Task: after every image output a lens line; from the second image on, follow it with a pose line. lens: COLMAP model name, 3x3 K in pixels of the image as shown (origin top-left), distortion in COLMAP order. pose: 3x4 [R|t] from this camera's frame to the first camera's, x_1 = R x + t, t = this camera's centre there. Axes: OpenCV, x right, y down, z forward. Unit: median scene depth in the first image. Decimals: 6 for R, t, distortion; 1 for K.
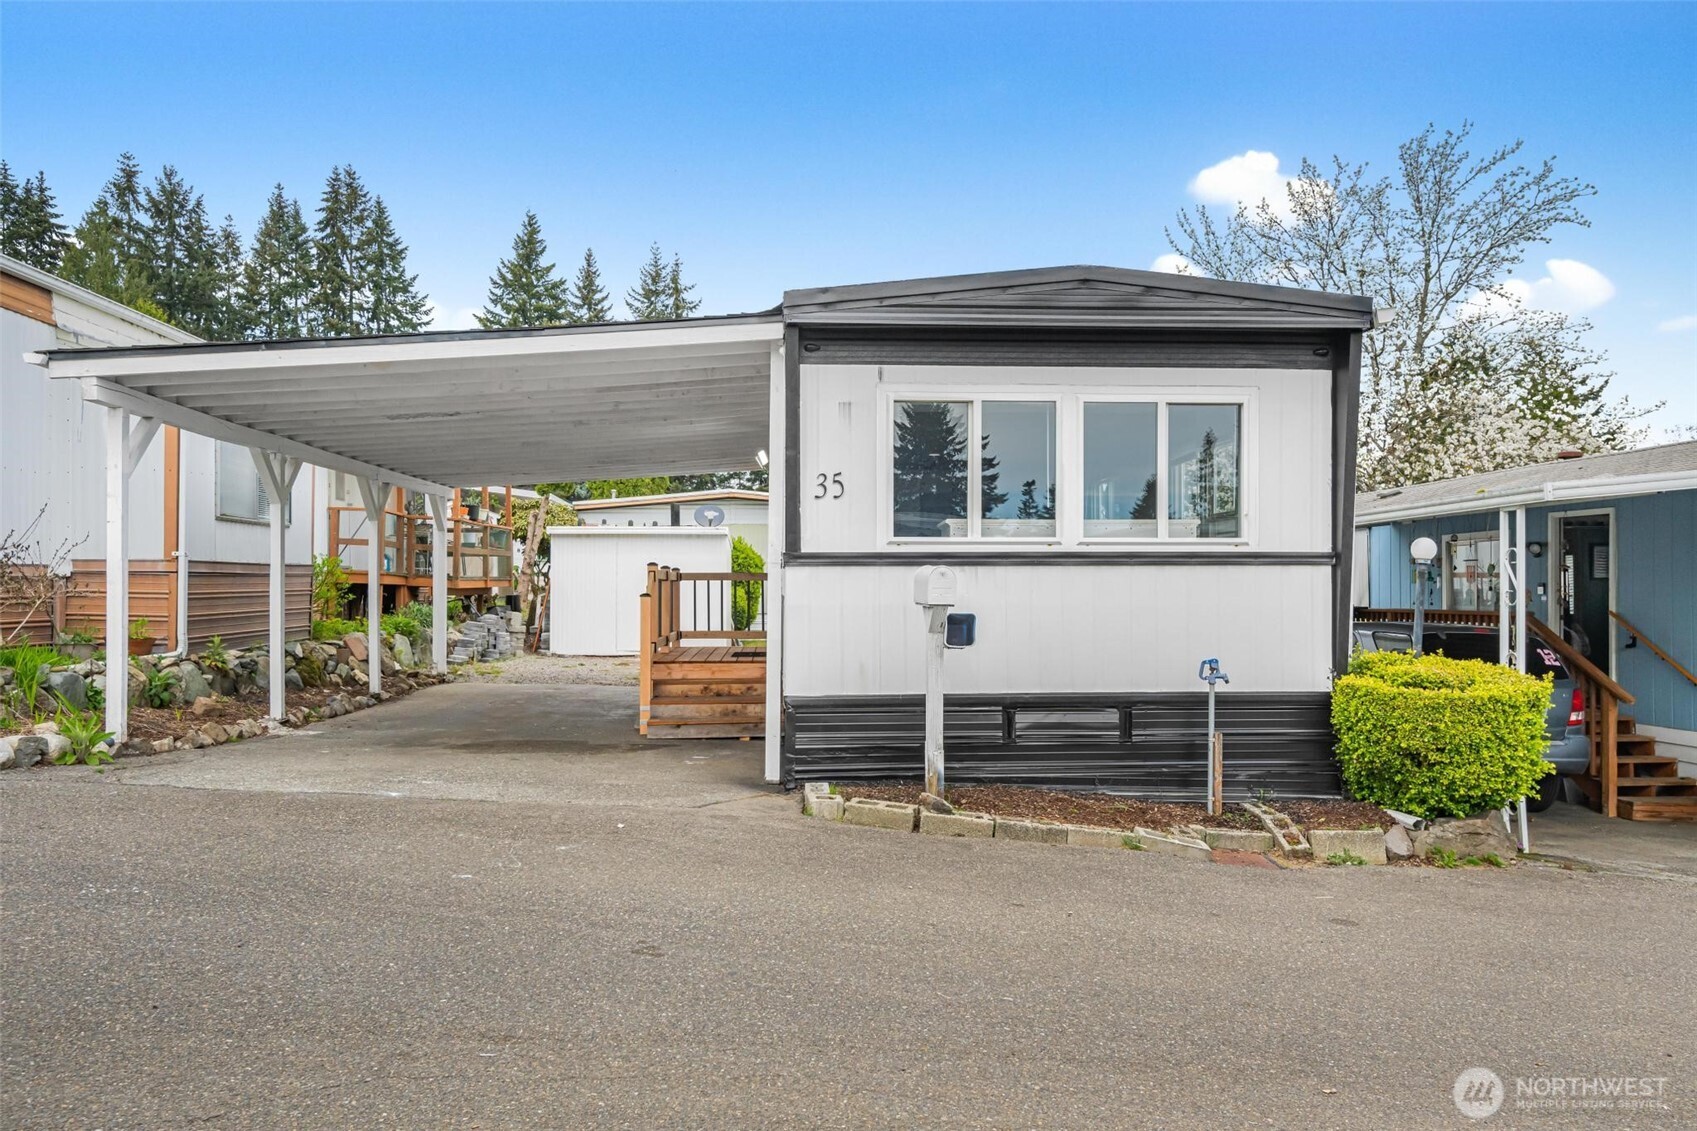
lens RADIAL K [[1273.9, 0, 848.5], [0, 1273.9, 565.5], [0, 0, 1]] dist [0.051101, 0.000422]
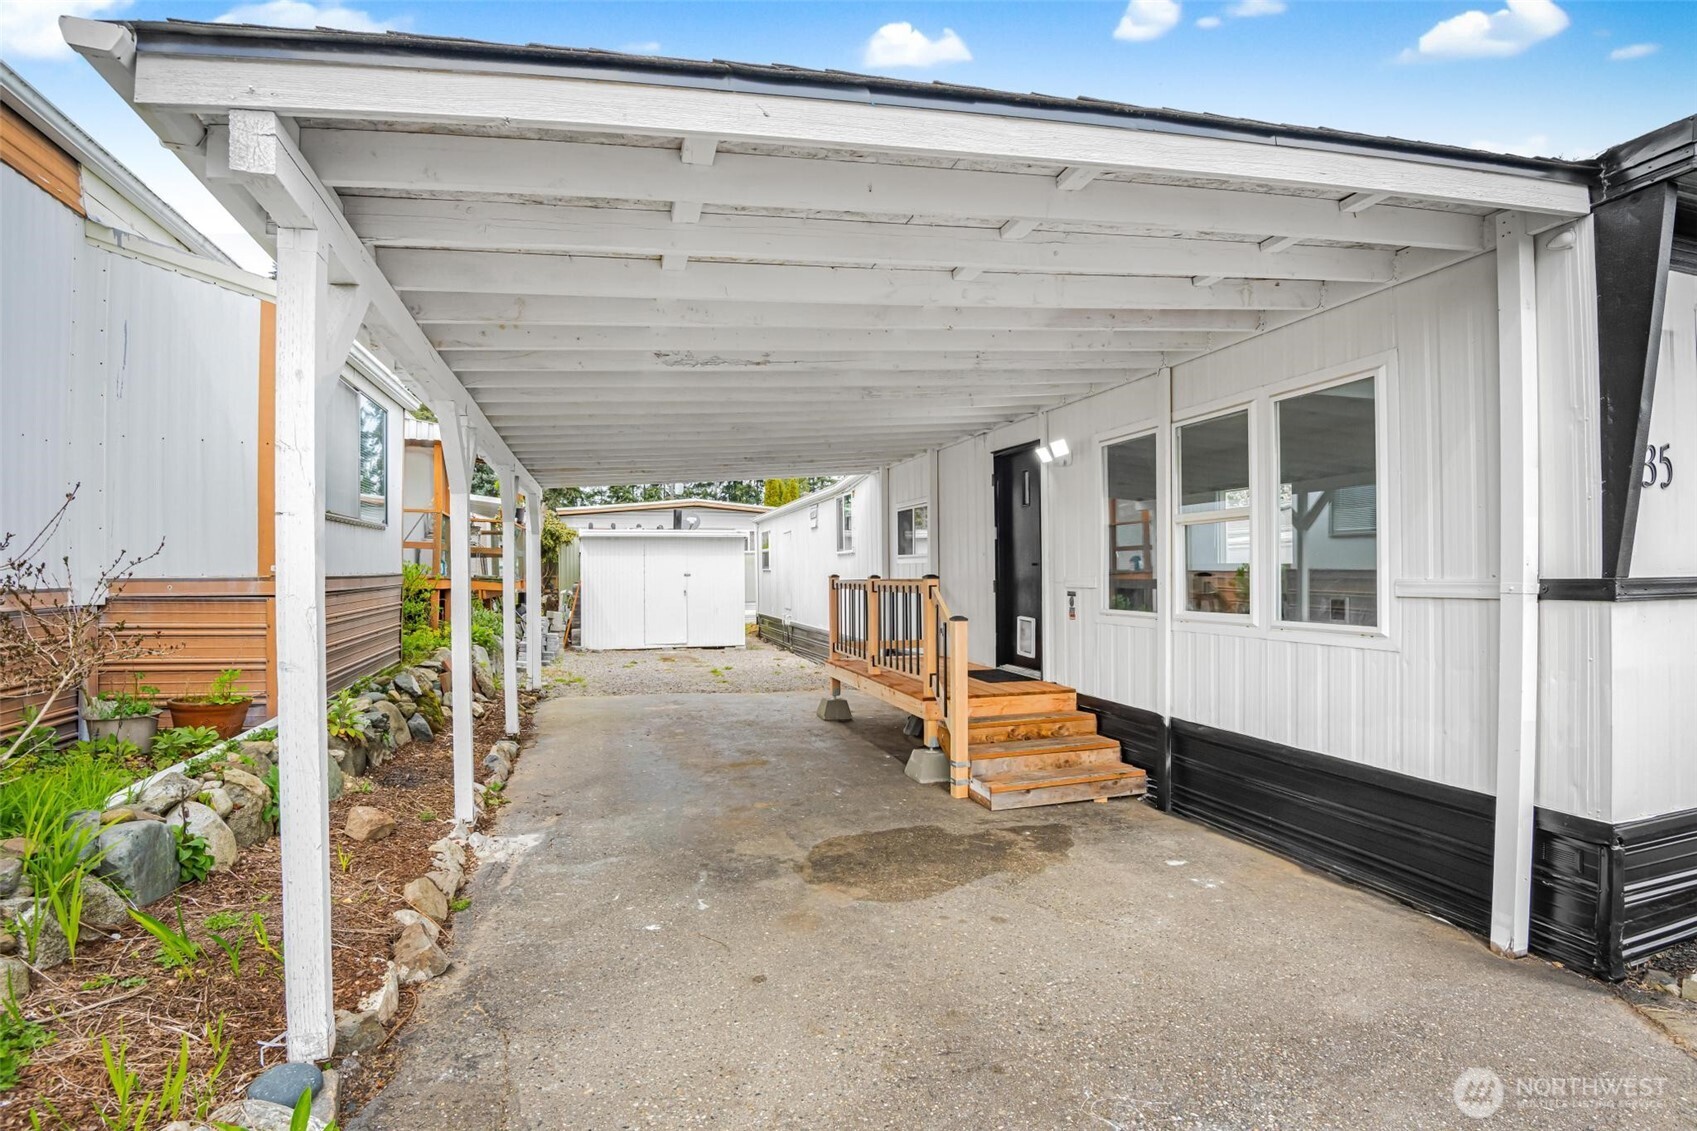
lens RADIAL K [[822.7, 0, 854.0], [0, 822.7, 566.0], [0, 0, 1]] dist [-0.002955, -0.021377]
pose [[0.969569, -0.004745, 0.244772, -0.390290], [0.001794, 0.999923, 0.012275, -0.017389], [-0.244812, -0.011462, 0.969503, 0.603004]]
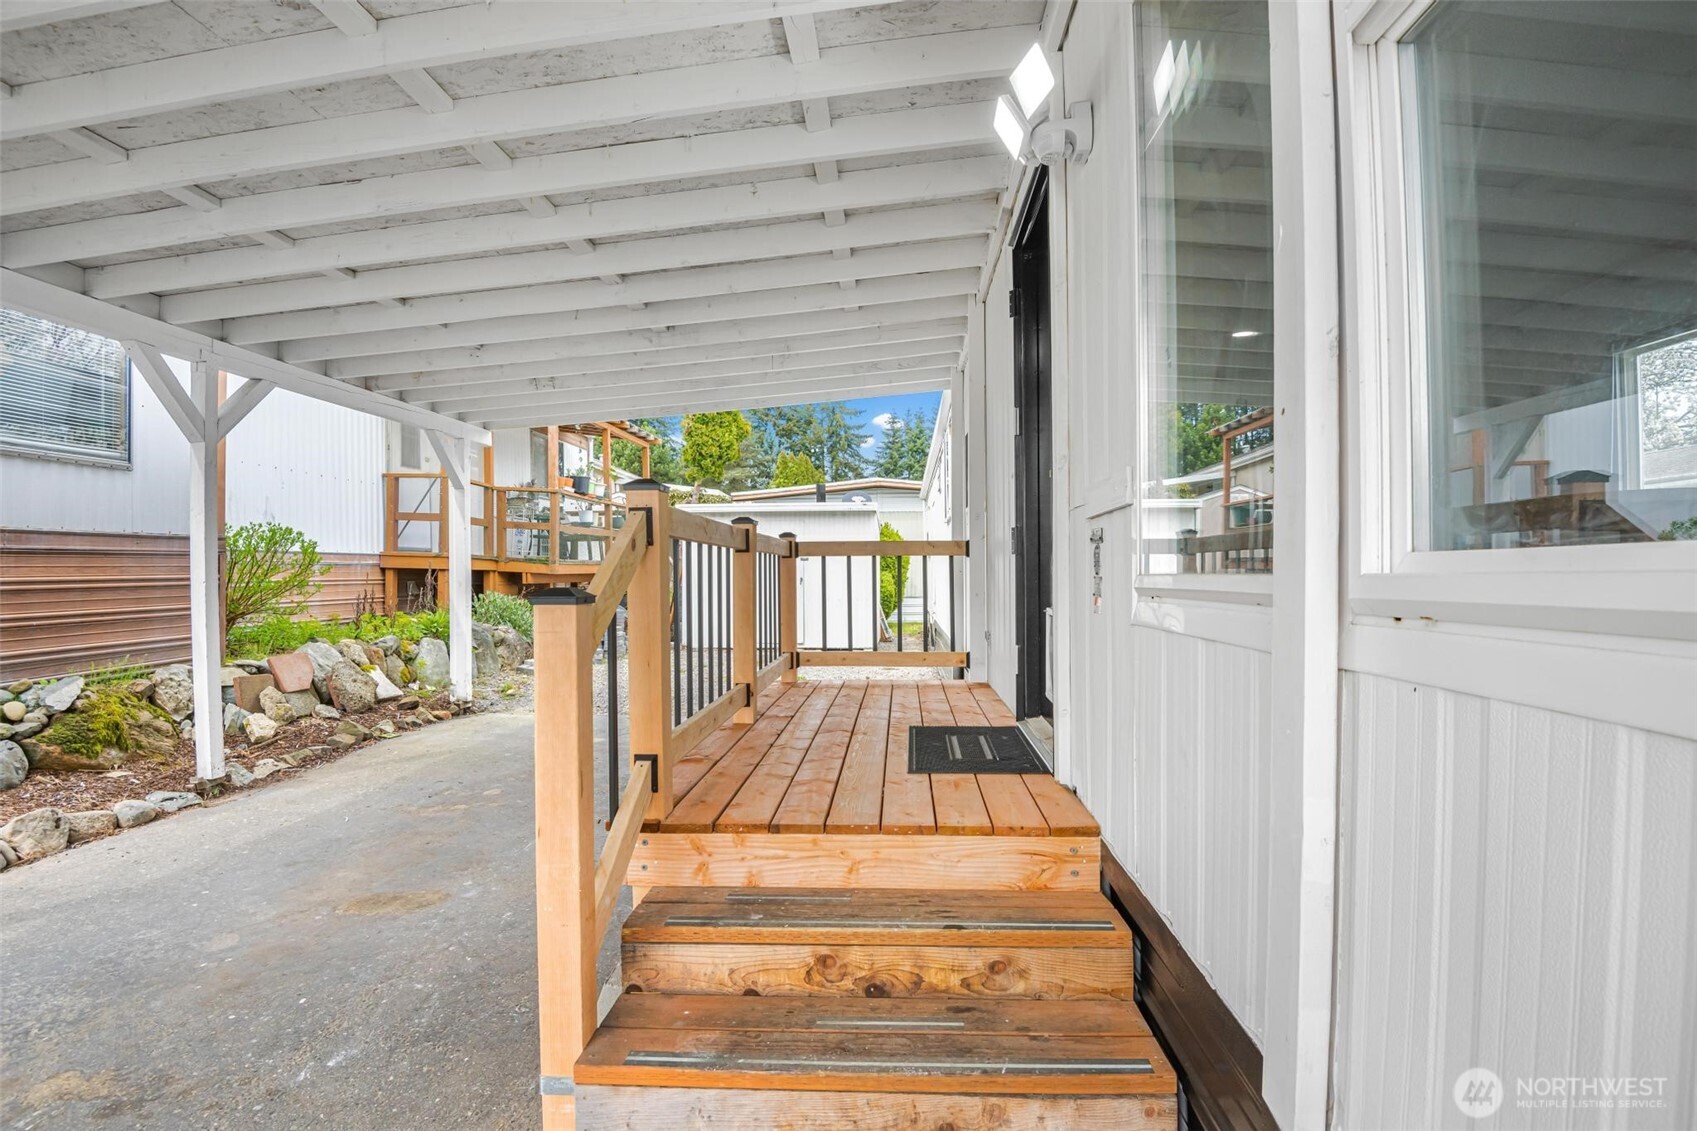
lens RADIAL K [[830.7, 0, 855.4], [0, 830.7, 574.8], [0, 0, 1]] dist [-0.001716, -0.023871]
pose [[0.993184, -0.001532, -0.116544, -0.100217], [0.003601, 0.999840, 0.017538, 0.018386], [0.116499, -0.017838, 0.993031, 0.970430]]
